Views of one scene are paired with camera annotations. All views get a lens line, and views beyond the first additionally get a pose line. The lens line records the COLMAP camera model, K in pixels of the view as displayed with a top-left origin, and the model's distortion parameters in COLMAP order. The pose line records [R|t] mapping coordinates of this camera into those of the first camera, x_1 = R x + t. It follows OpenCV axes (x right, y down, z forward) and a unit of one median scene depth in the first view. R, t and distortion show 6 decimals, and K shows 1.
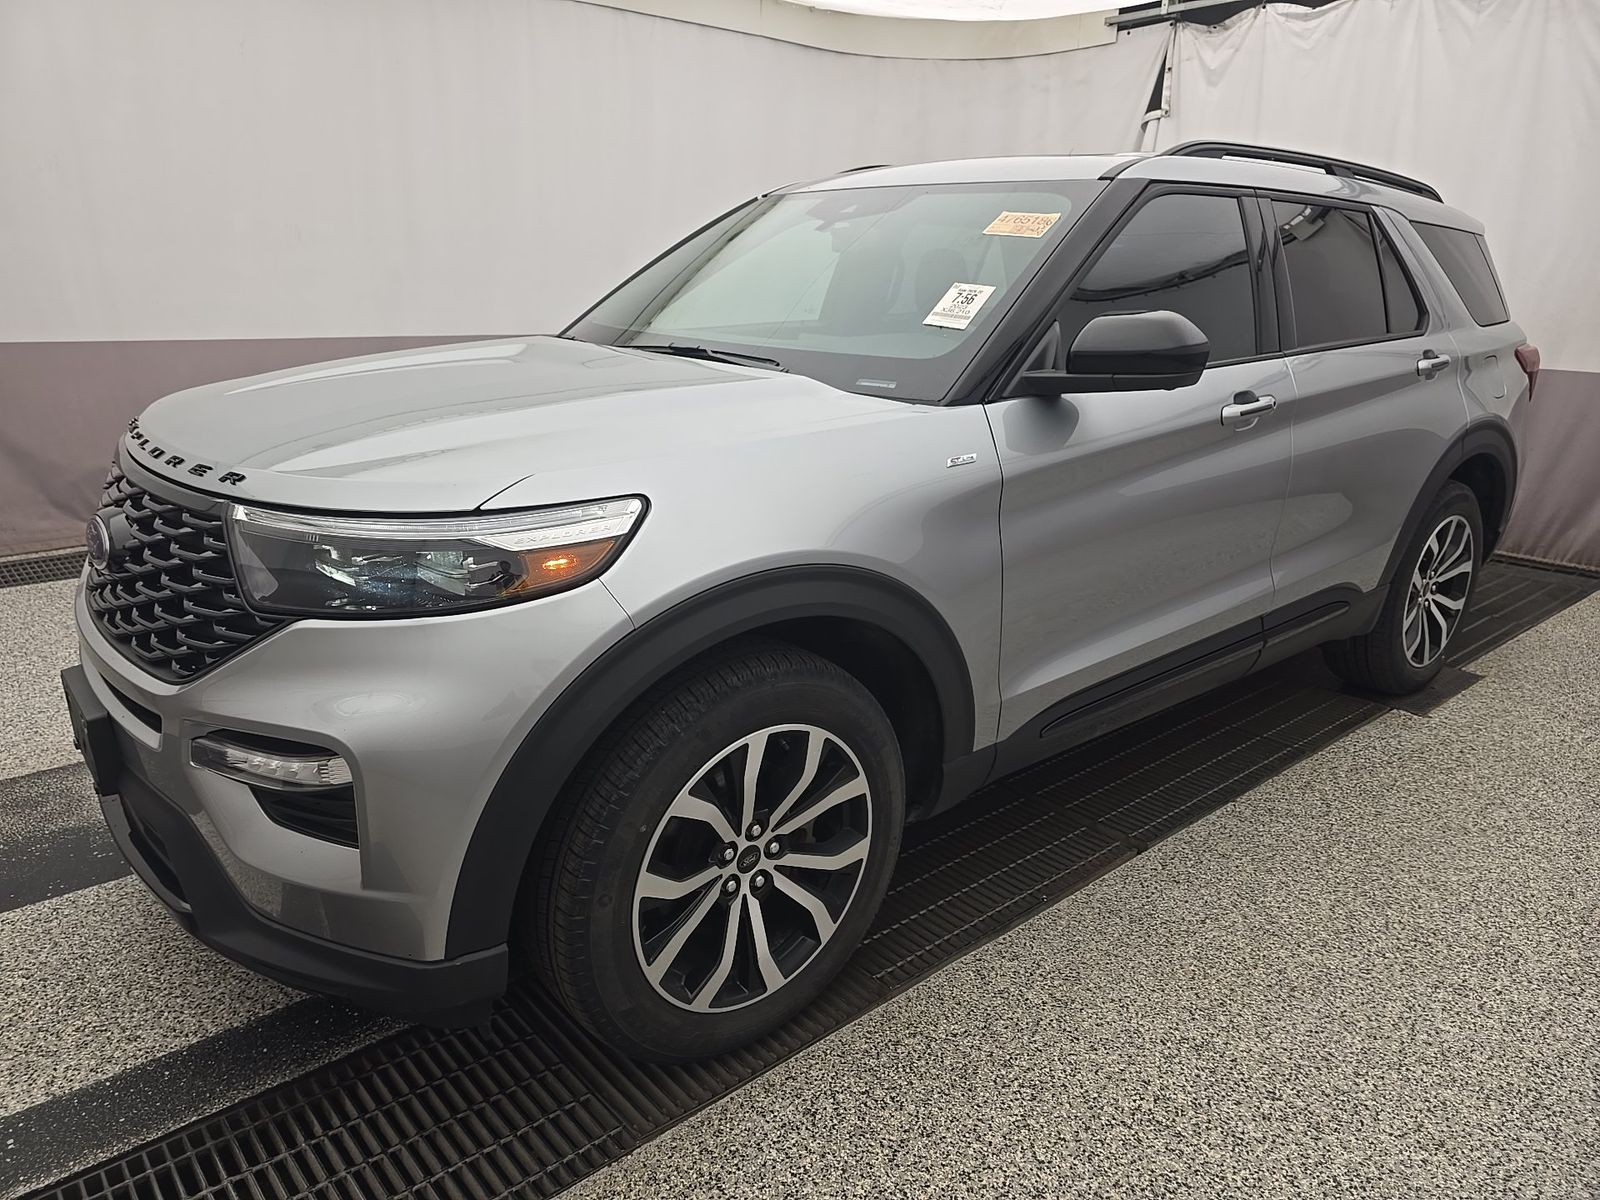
lens RADIAL K [[1088.6, 0, 800.0], [0, 1088.6, 600.0], [0, 0, 1]] dist [0.006301, -0.000960]
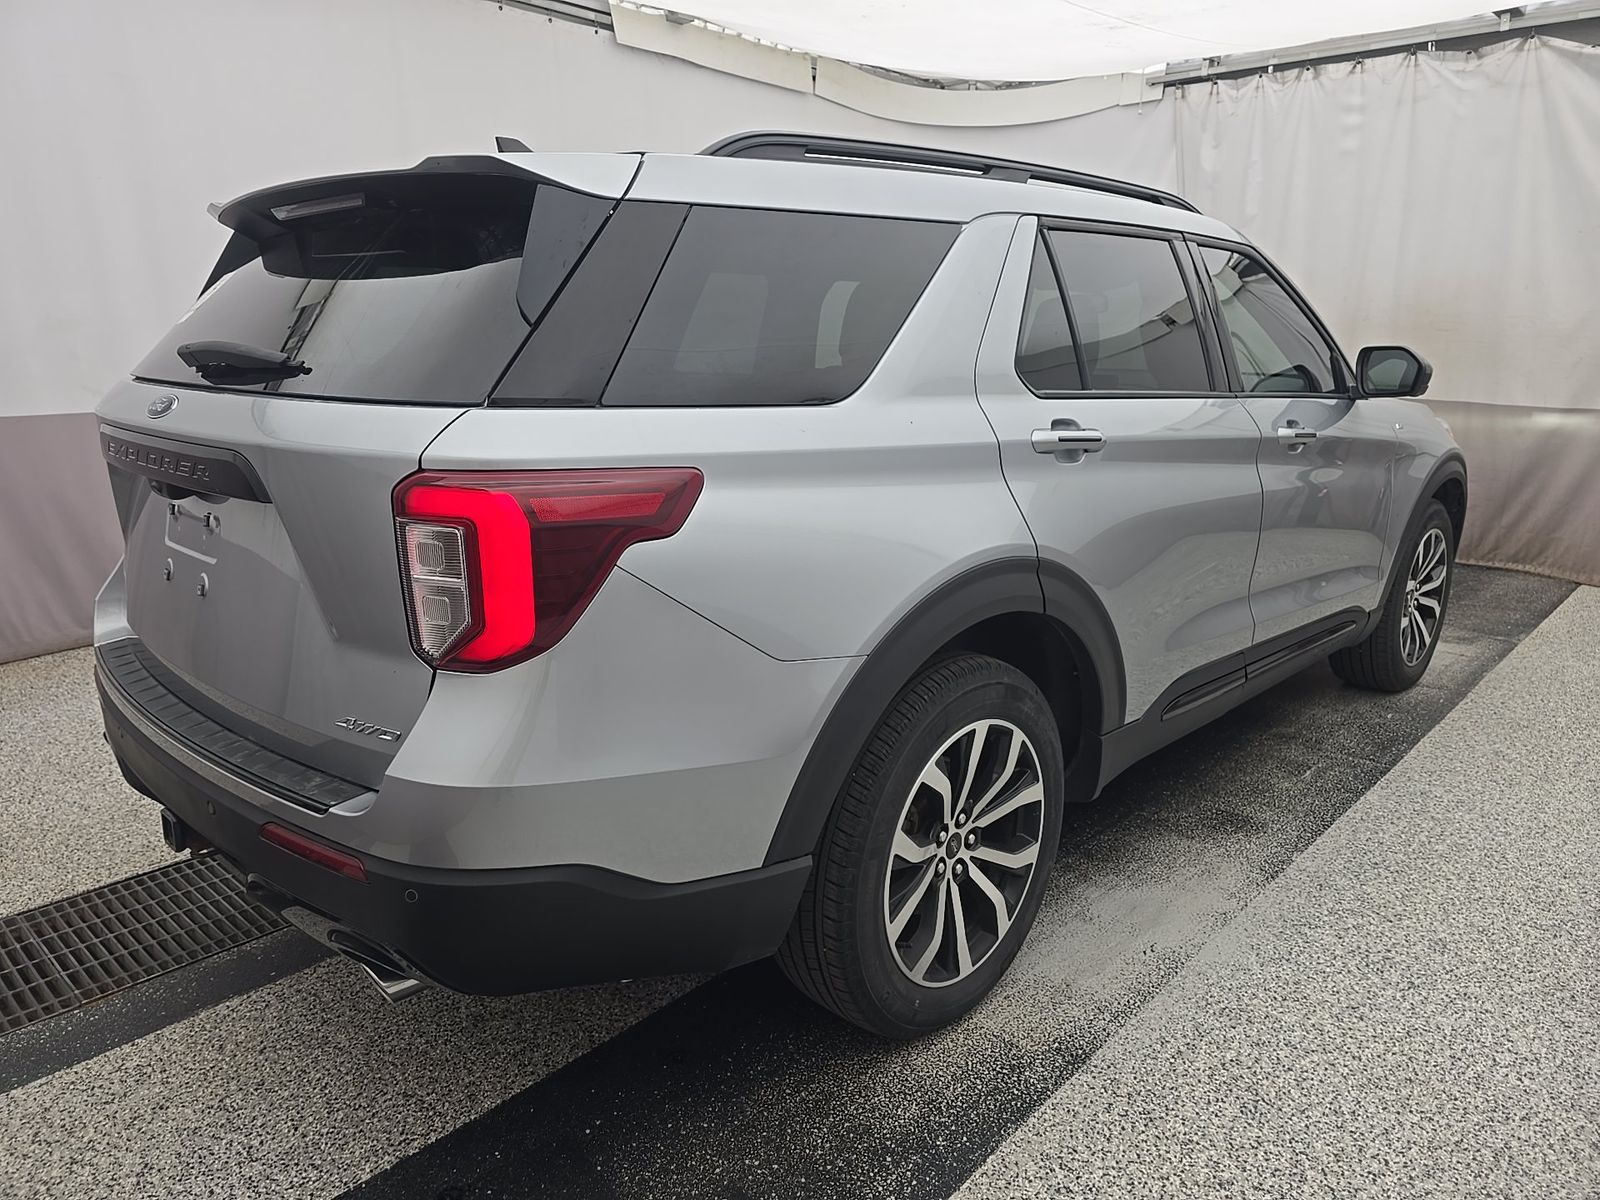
lens RADIAL K [[1088.6, 0, 800.0], [0, 1088.6, 600.0], [0, 0, 1]] dist [0.006301, -0.000960]
pose [[0.990462, 0.069003, 0.119259, -0.354864], [-0.045801, 0.981225, -0.187347, 0.208126], [-0.129948, 0.180098, 0.975027, -0.113063]]
